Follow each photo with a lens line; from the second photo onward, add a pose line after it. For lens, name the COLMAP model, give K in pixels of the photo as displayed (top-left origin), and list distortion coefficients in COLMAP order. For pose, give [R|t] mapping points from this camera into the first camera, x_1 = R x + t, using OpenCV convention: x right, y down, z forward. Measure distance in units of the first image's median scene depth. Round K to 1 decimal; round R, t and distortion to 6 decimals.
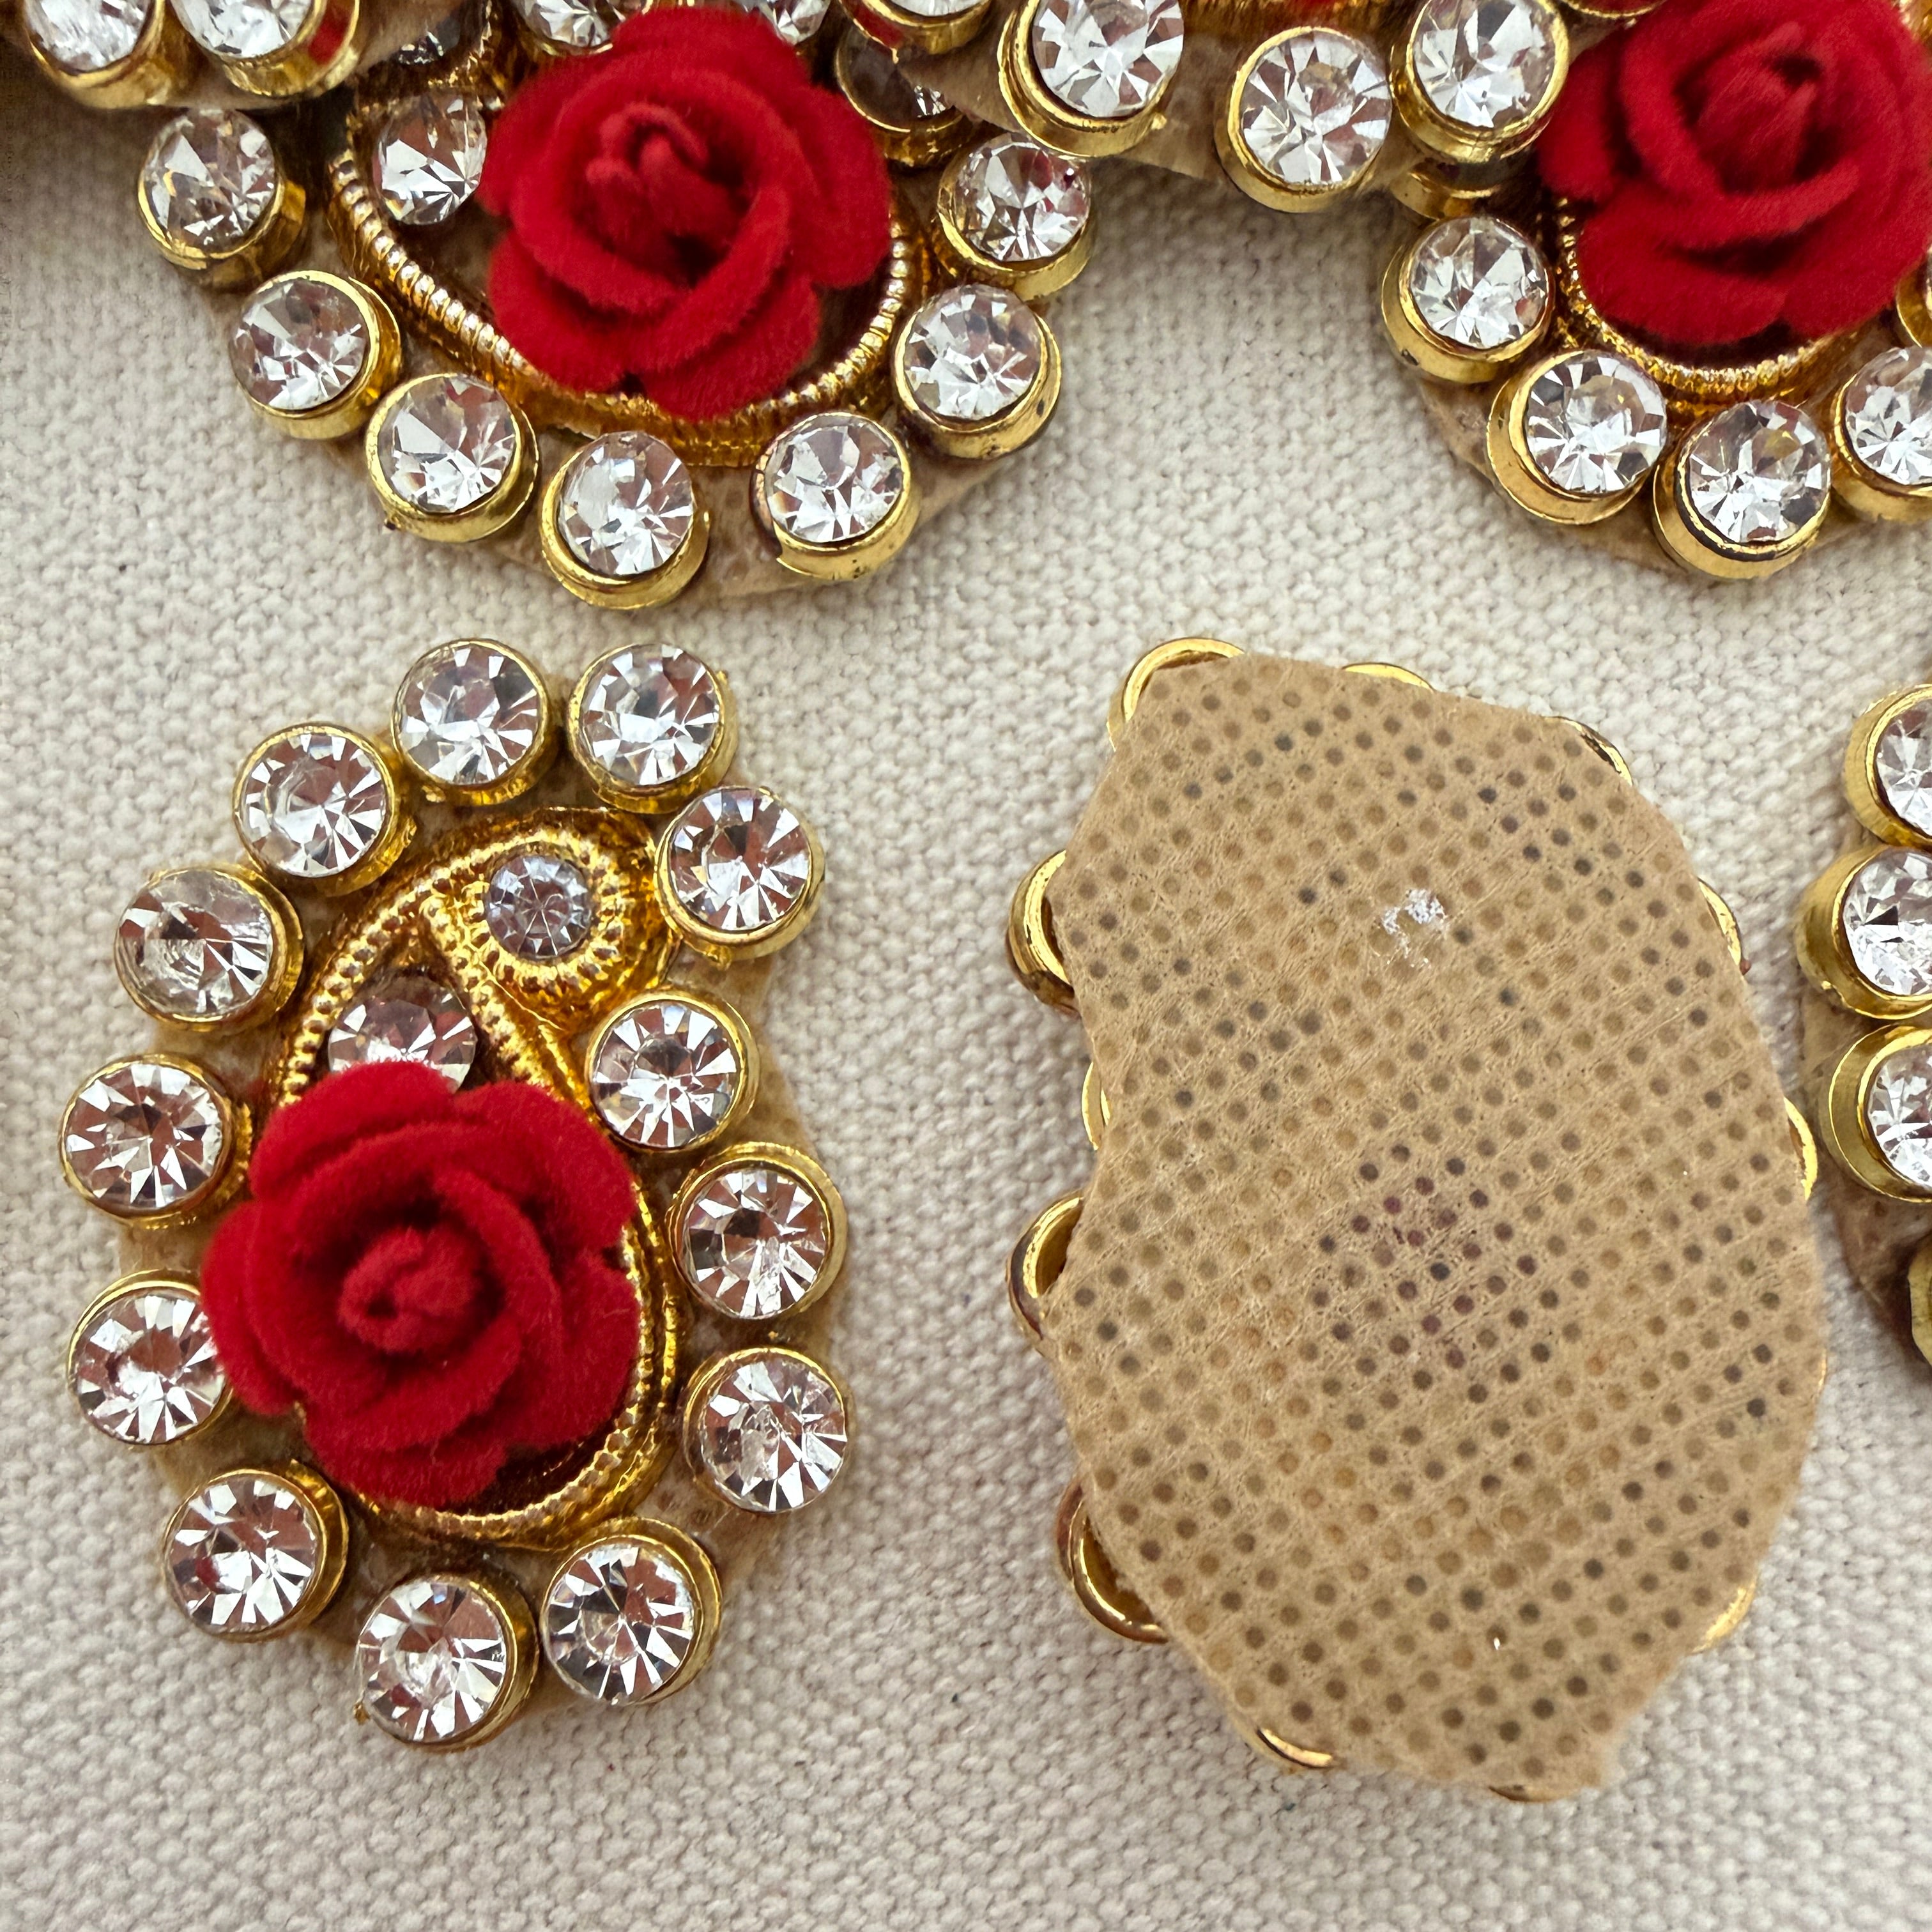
lens RADIAL K [[1820.7, 0, 961.8], [0, 1820.7, 921.9], [0, 0, 1]] dist [-0.003116, 0.002741]
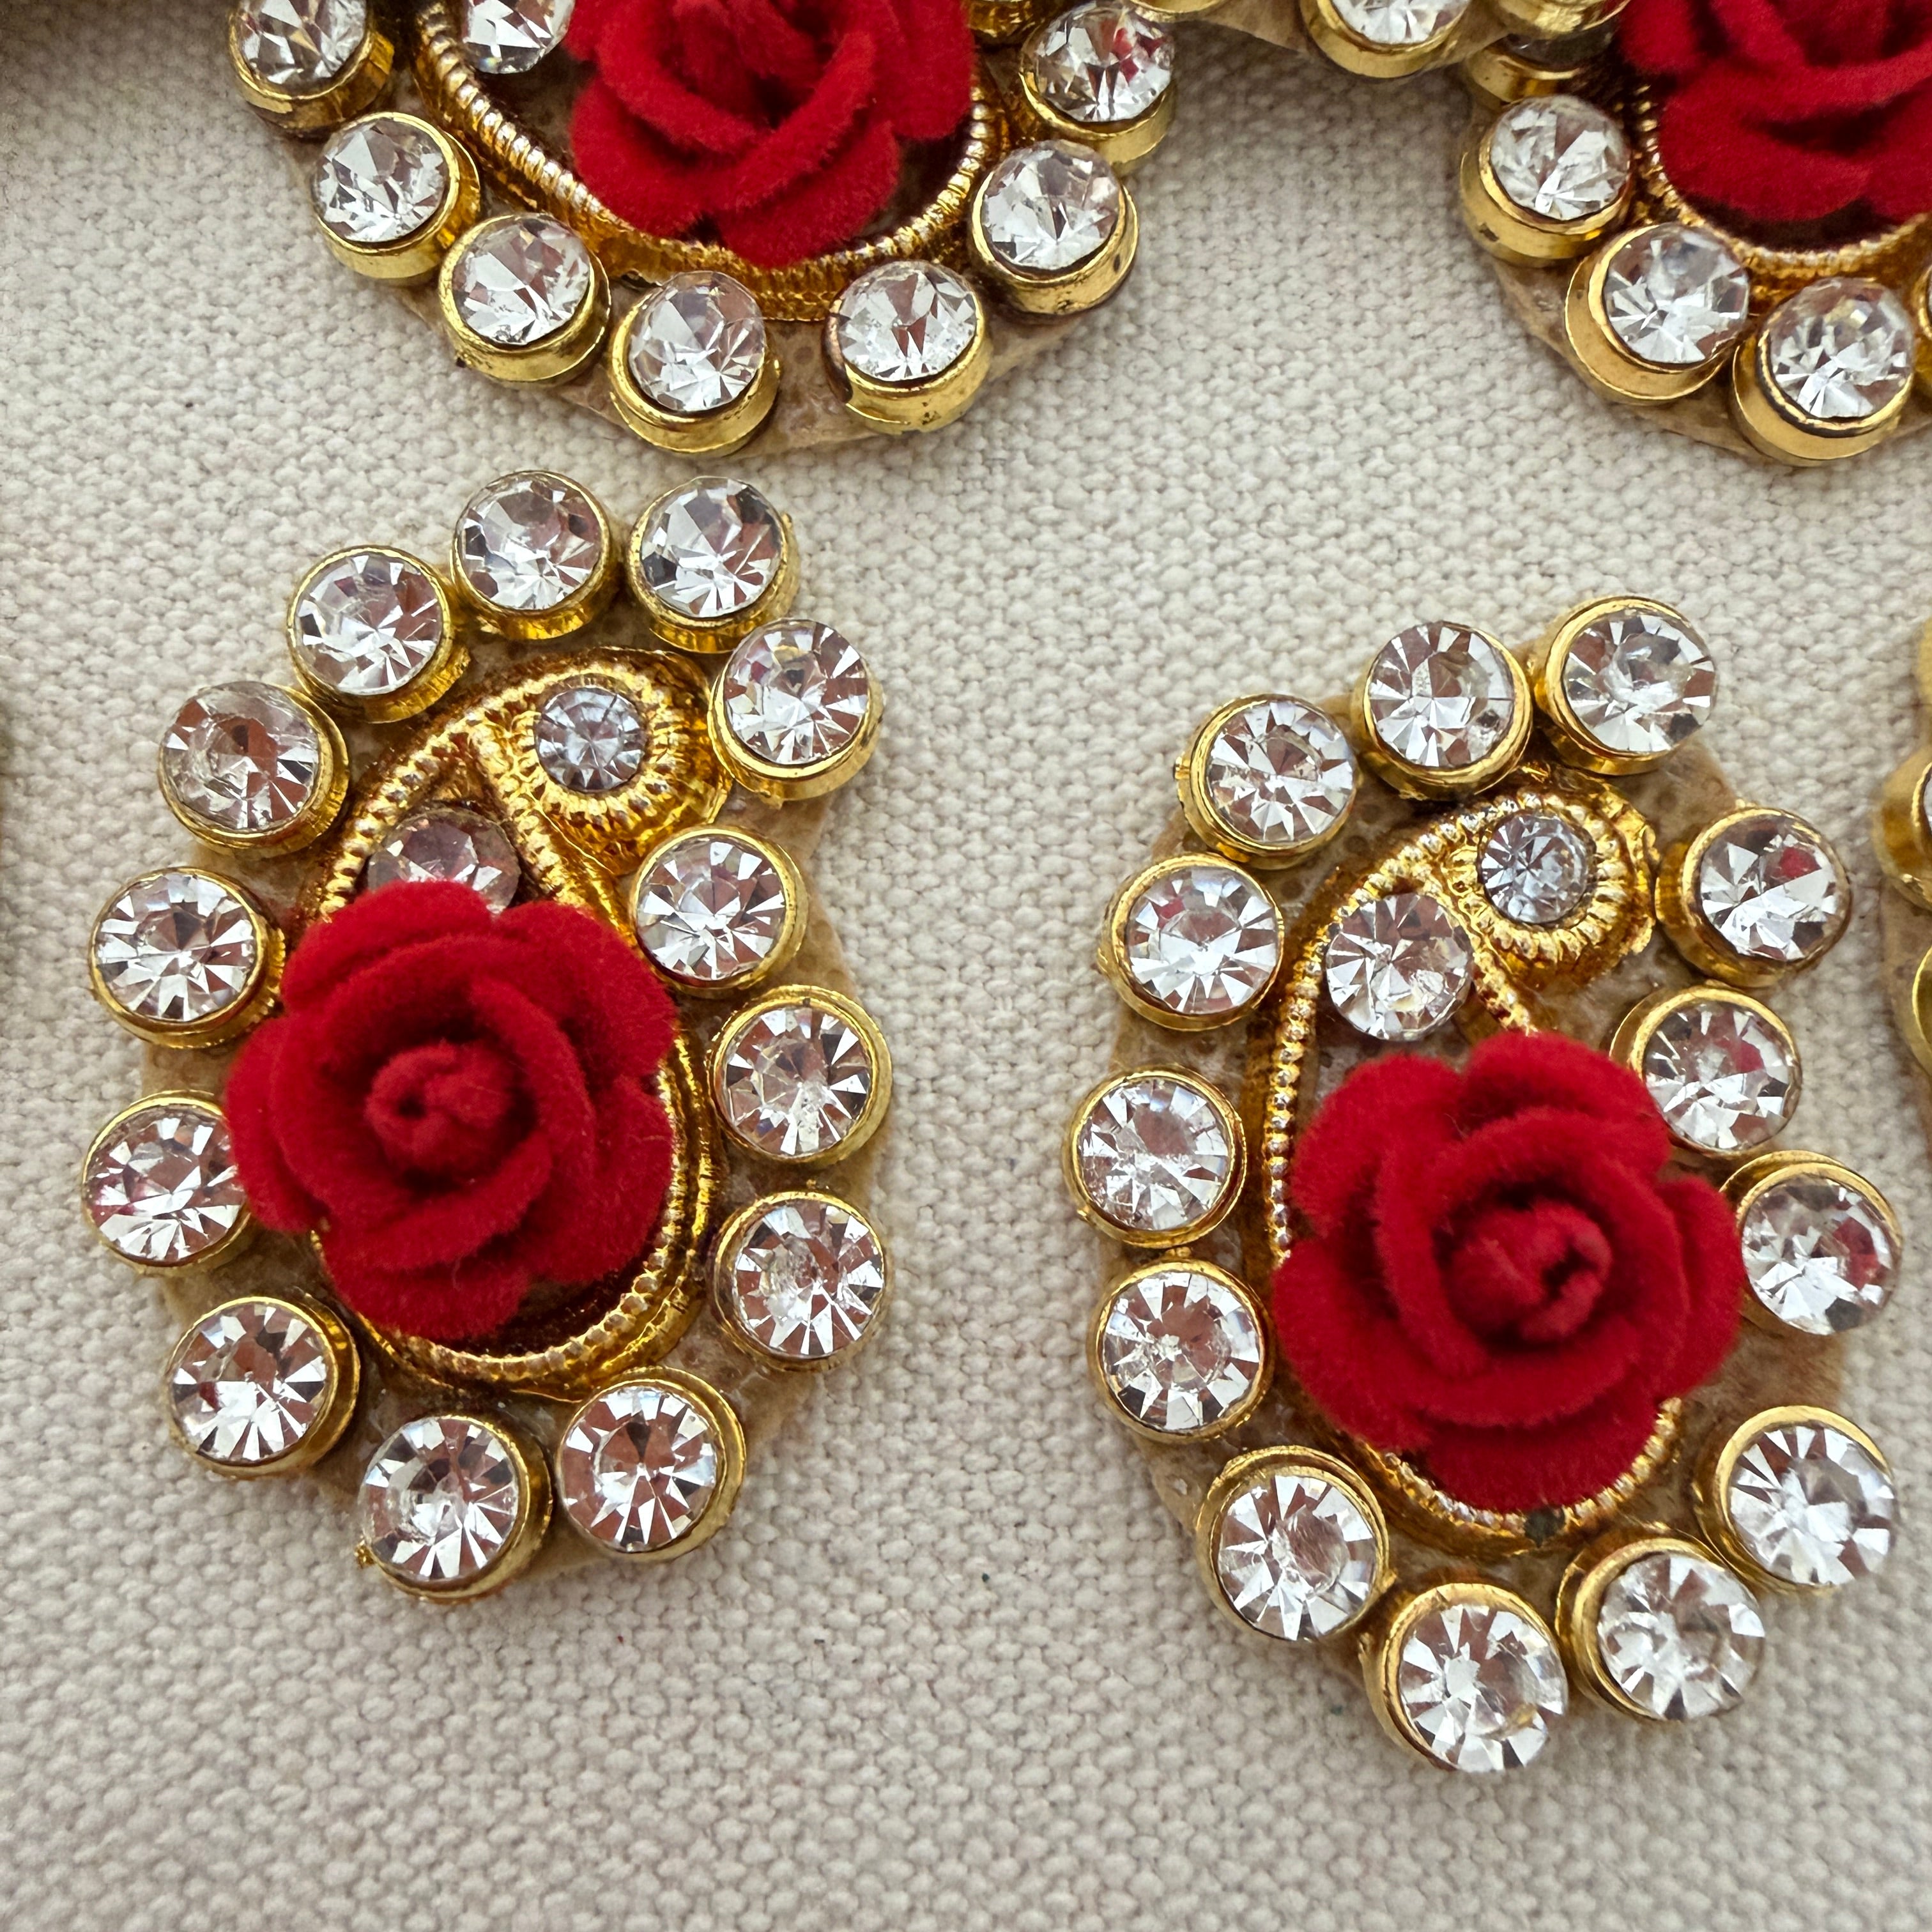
lens RADIAL K [[1820.7, 0, 961.8], [0, 1820.7, 921.9], [0, 0, 1]] dist [-0.003116, 0.002741]
pose [[0.999294, 0.035357, -0.012739, -0.016111], [-0.036142, 0.997046, -0.067774, 0.147744], [0.010305, 0.068186, 0.997619, 0.030179]]
